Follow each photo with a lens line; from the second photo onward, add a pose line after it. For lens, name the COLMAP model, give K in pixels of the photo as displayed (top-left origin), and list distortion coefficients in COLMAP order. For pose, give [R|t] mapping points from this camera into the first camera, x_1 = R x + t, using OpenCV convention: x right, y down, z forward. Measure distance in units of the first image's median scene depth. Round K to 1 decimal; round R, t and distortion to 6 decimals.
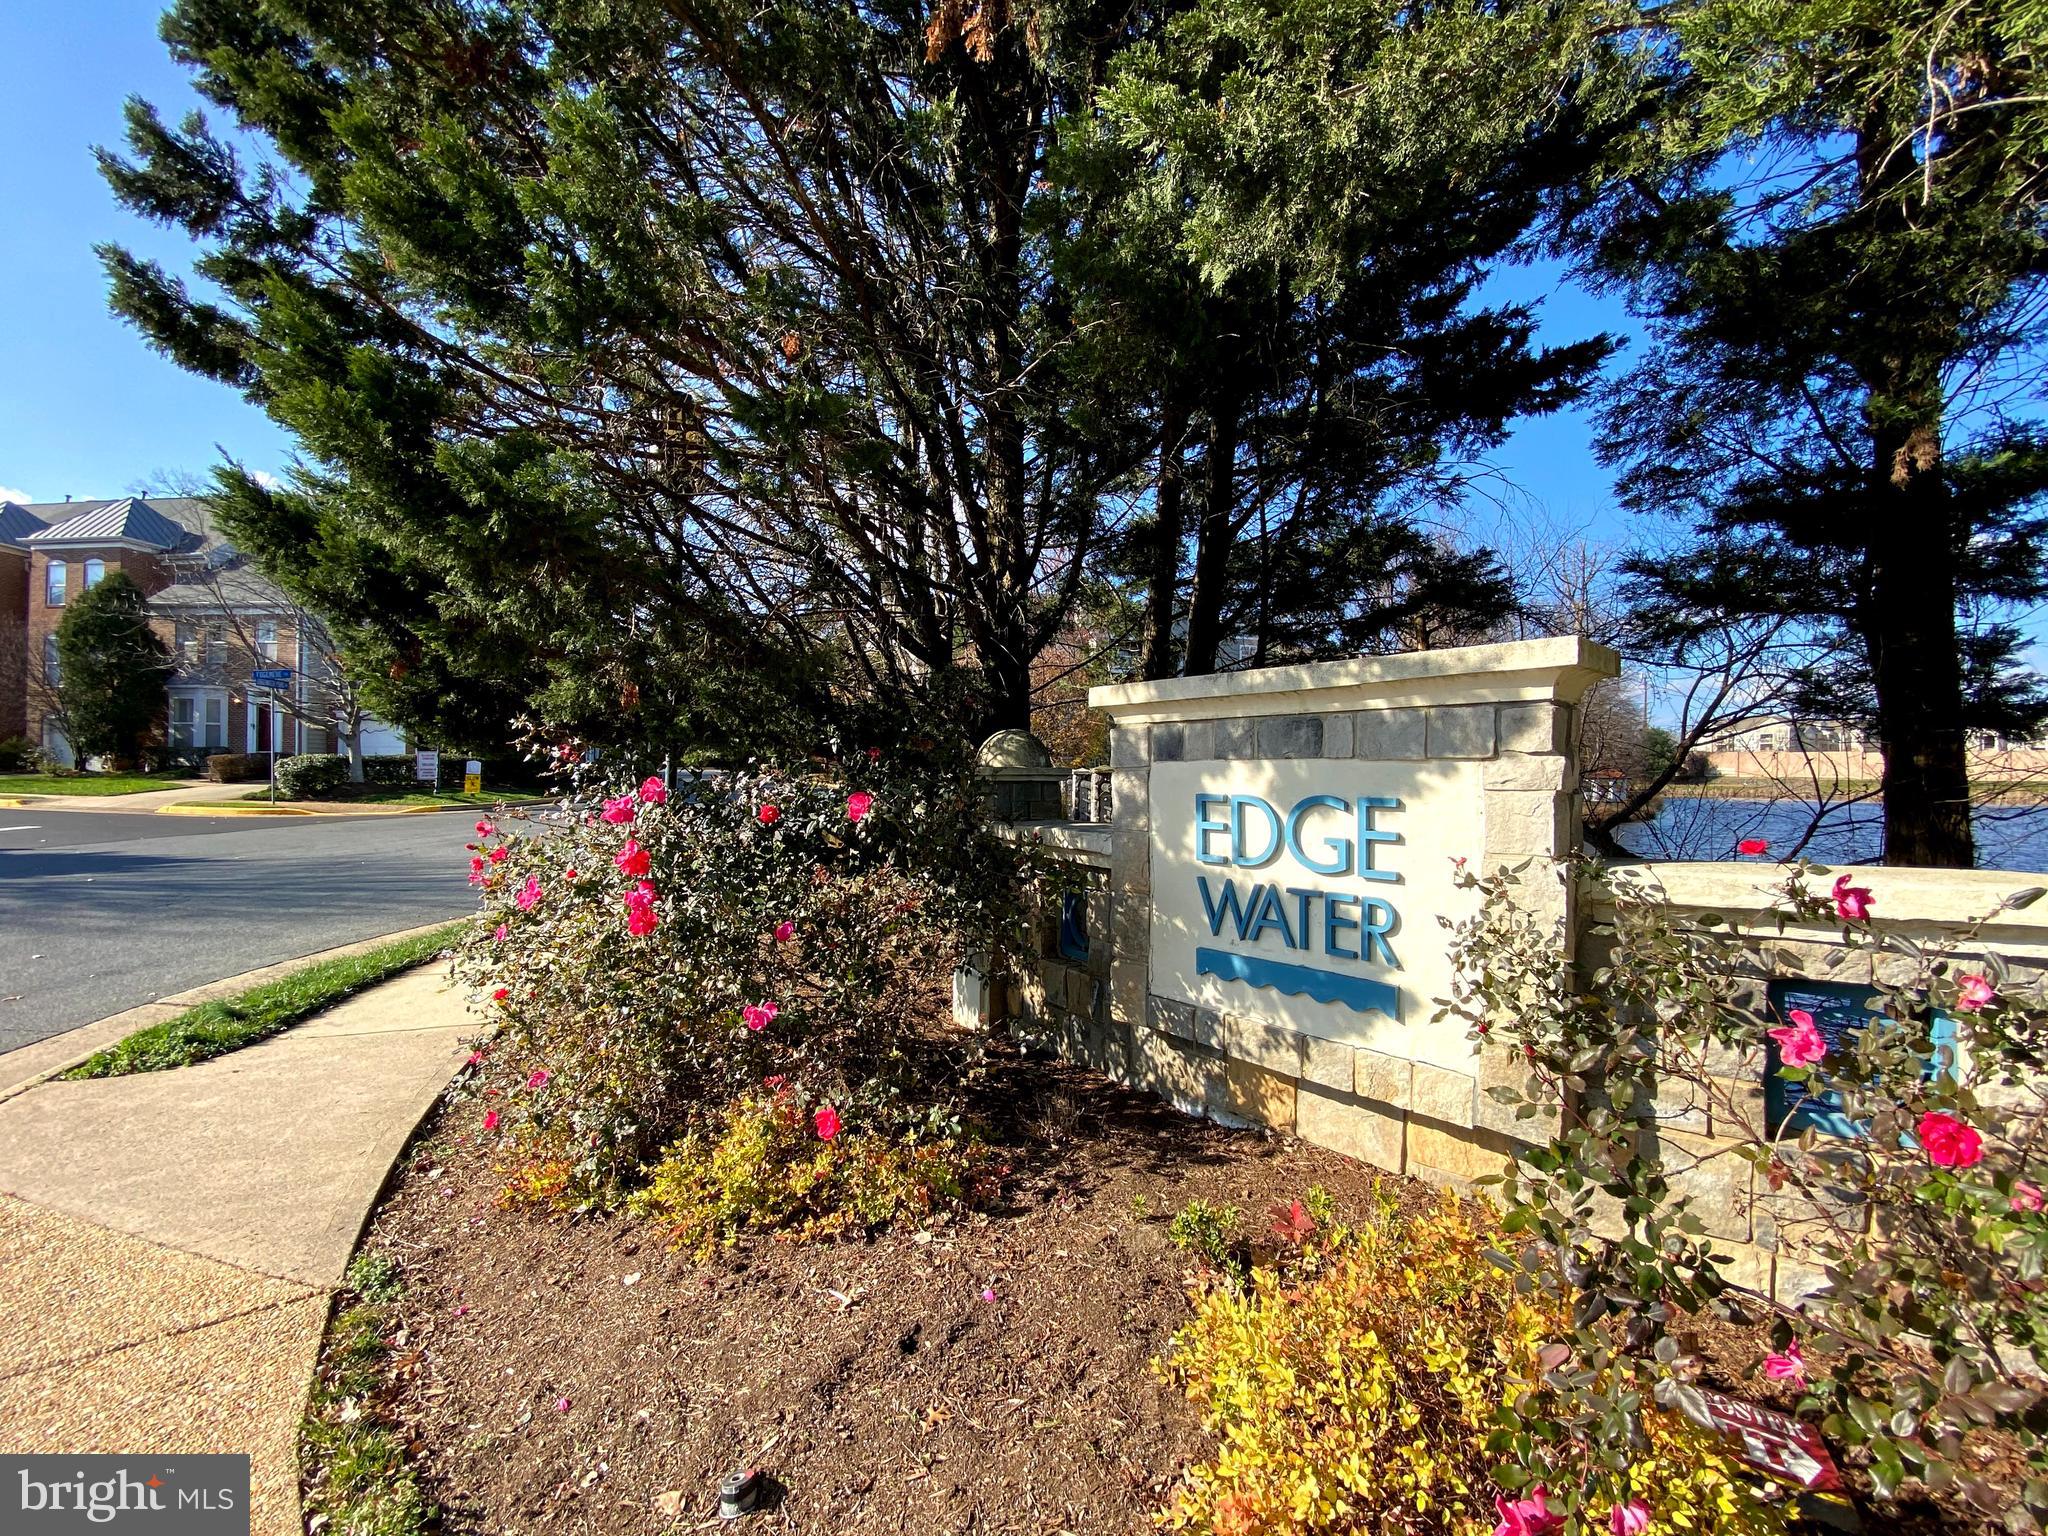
lens RADIAL K [[831.3, 0, 995.6], [0, 831.3, 769.5], [0, 0, 1]] dist [0.034646, -0.000431]
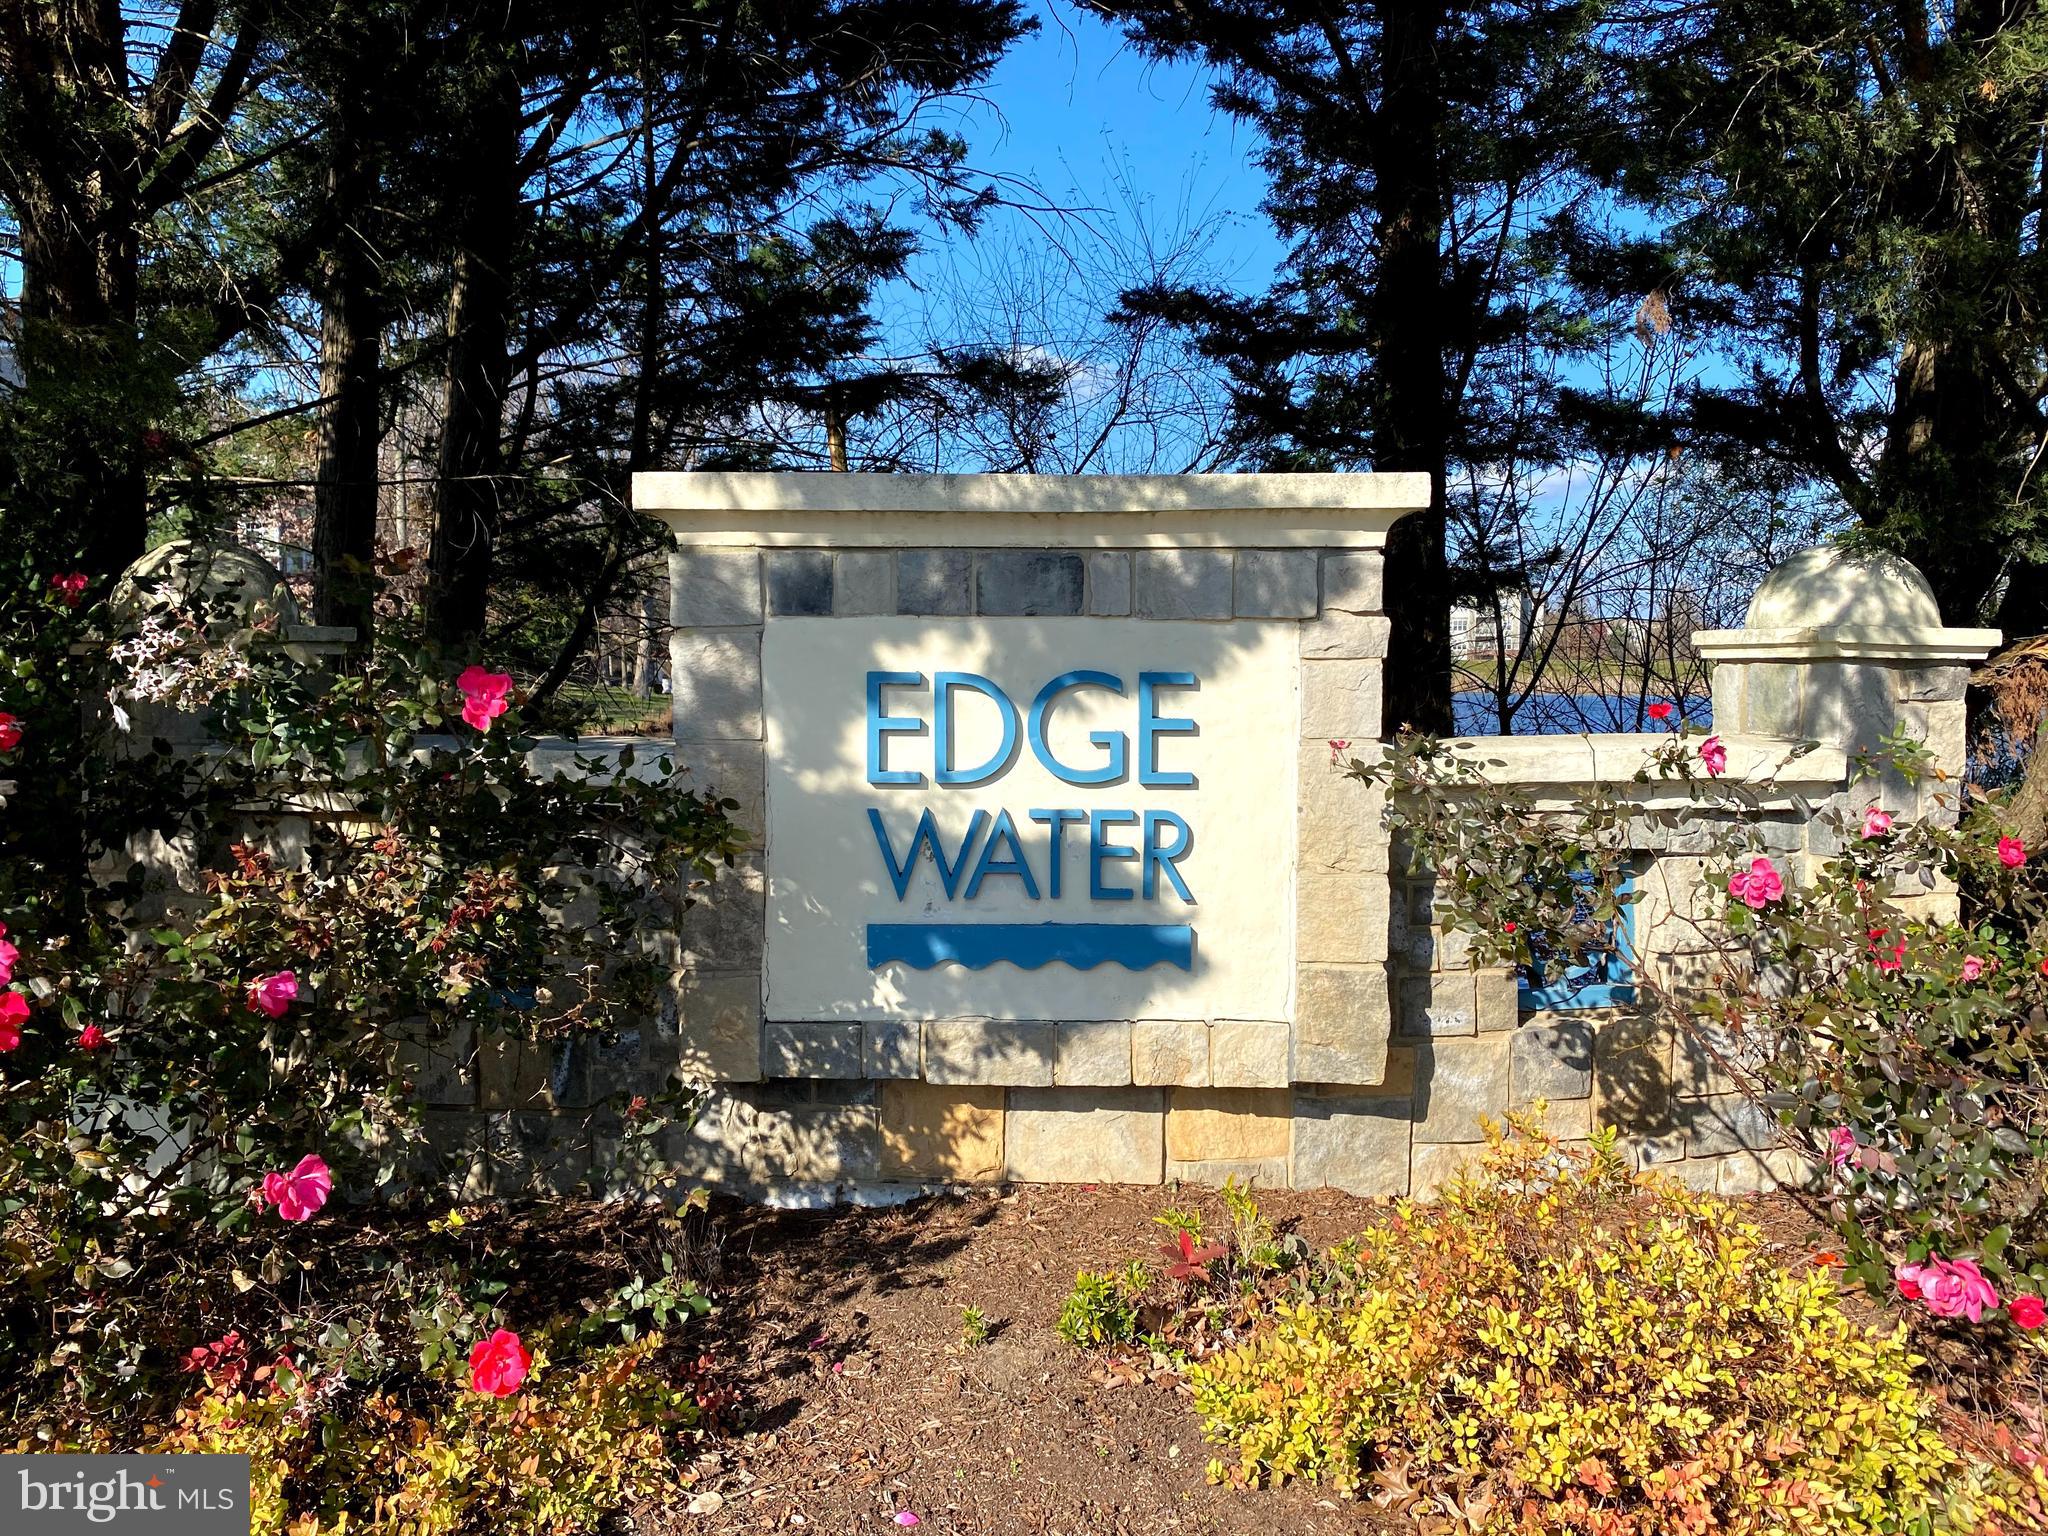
lens RADIAL K [[1567.3, 0, 984.2], [0, 1567.3, 766.2], [0, 0, 1]] dist [0.176557, -0.372464]
pose [[0.667668, -0.041160, 0.743321, -0.592732], [-0.007396, 0.998054, 0.061909, 0.028492], [-0.744423, -0.046832, 0.666064, 0.192330]]
